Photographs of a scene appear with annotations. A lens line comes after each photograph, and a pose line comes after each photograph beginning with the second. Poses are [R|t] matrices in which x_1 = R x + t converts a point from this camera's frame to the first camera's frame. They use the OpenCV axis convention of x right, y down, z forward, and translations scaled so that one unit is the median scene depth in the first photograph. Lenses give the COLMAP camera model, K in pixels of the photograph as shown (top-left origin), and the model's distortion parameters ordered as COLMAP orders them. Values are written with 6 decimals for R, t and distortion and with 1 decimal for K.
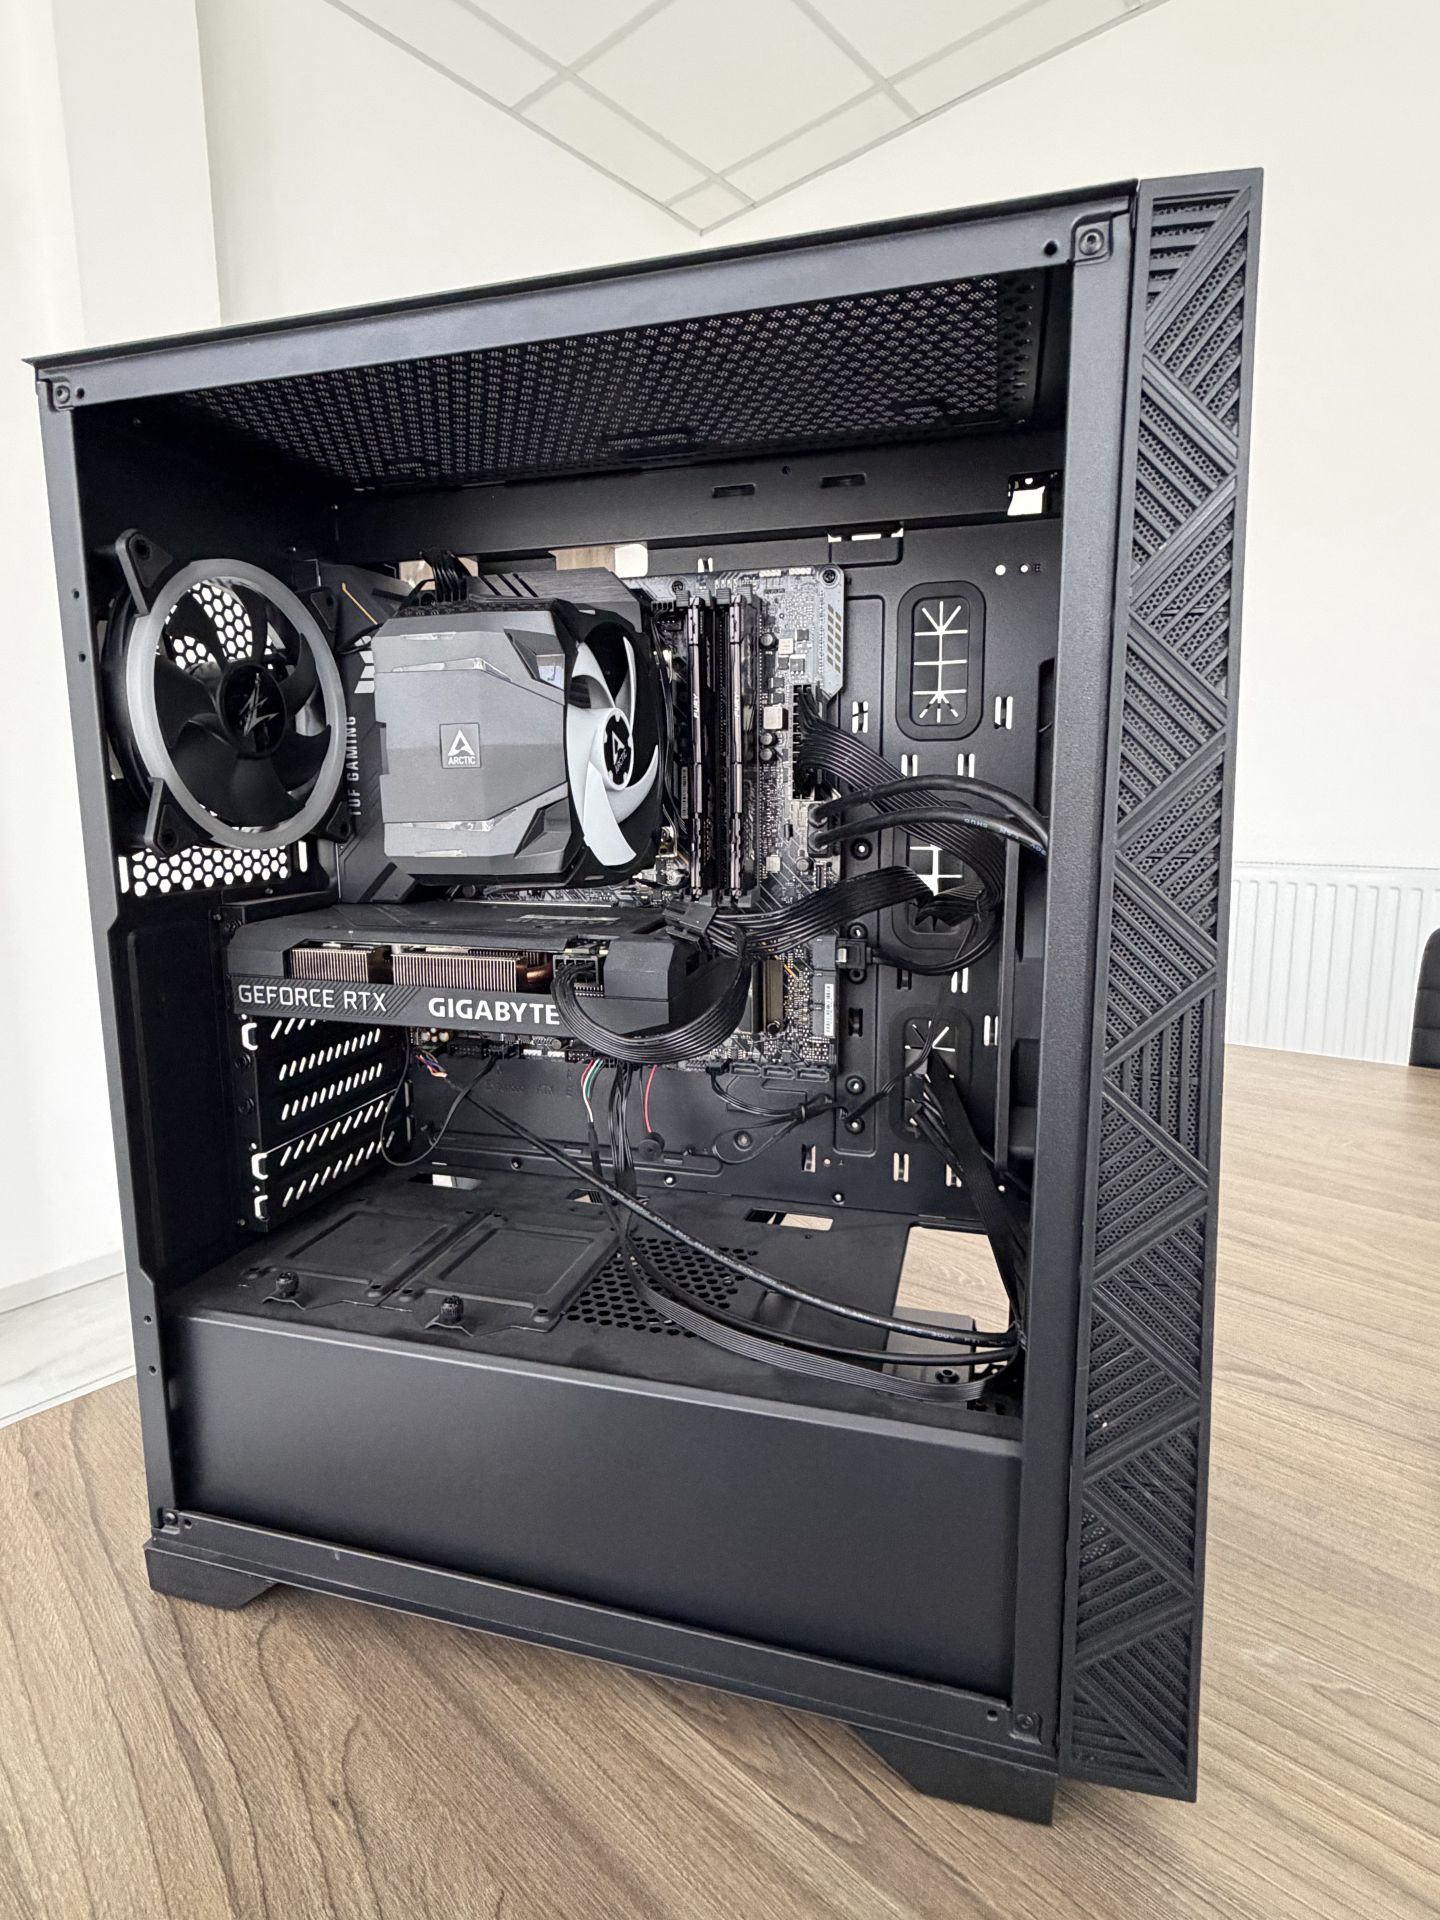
lens RADIAL K [[966.0, 0, 715.5], [0, 966.0, 921.3], [0, 0, 1]] dist [-0.000015, -0.000224]
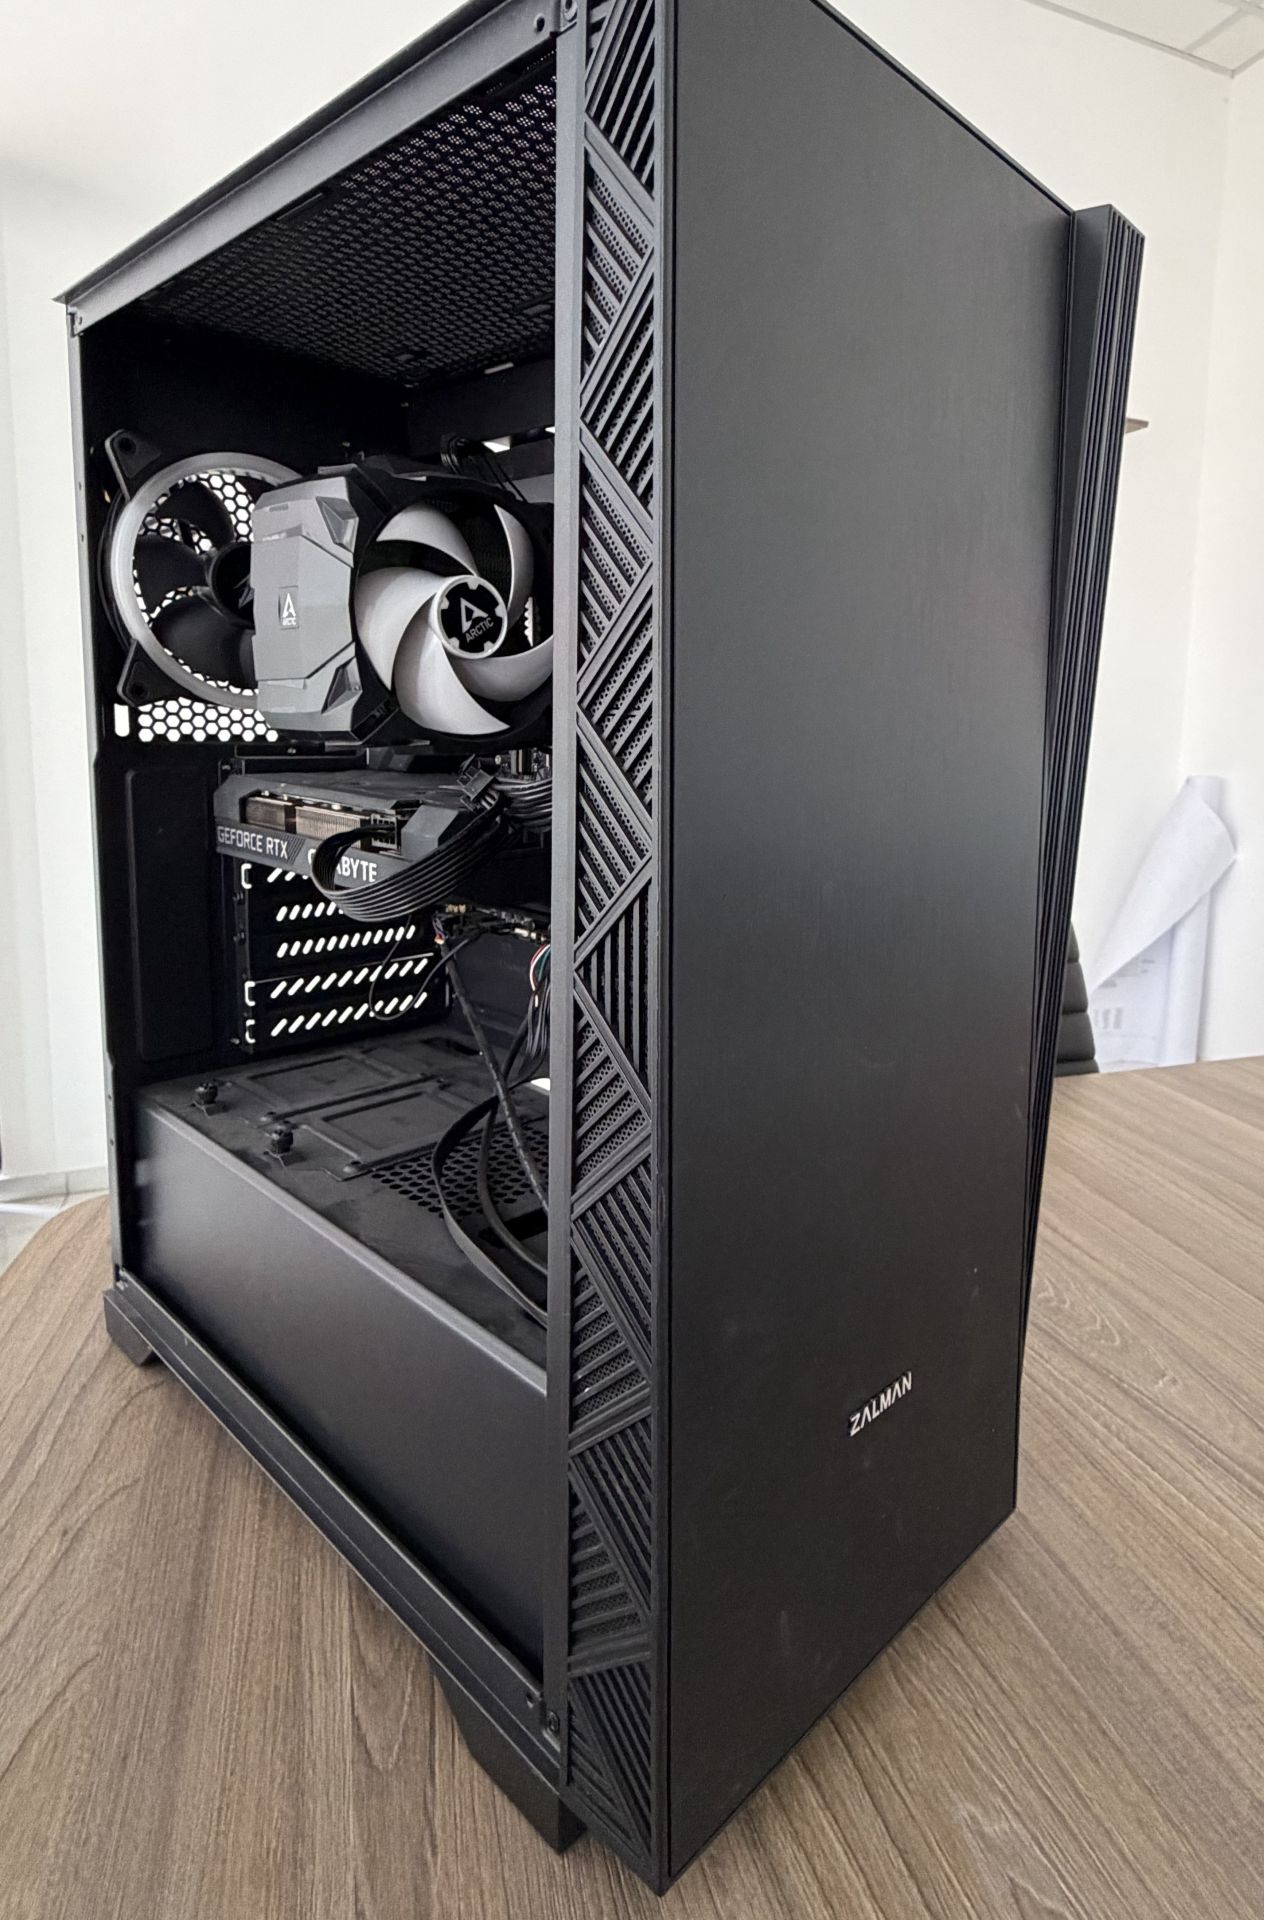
lens RADIAL K [[1058.1, 0, 825.5], [0, 1058.1, 843.0], [0, 0, 1]] dist [-0.001105, 0.000494]
pose [[0.907451, 0.086445, -0.411168, 0.689045], [-0.095462, 0.995432, -0.001404, 0.019735], [0.409169, 0.040525, 0.911558, 0.164467]]
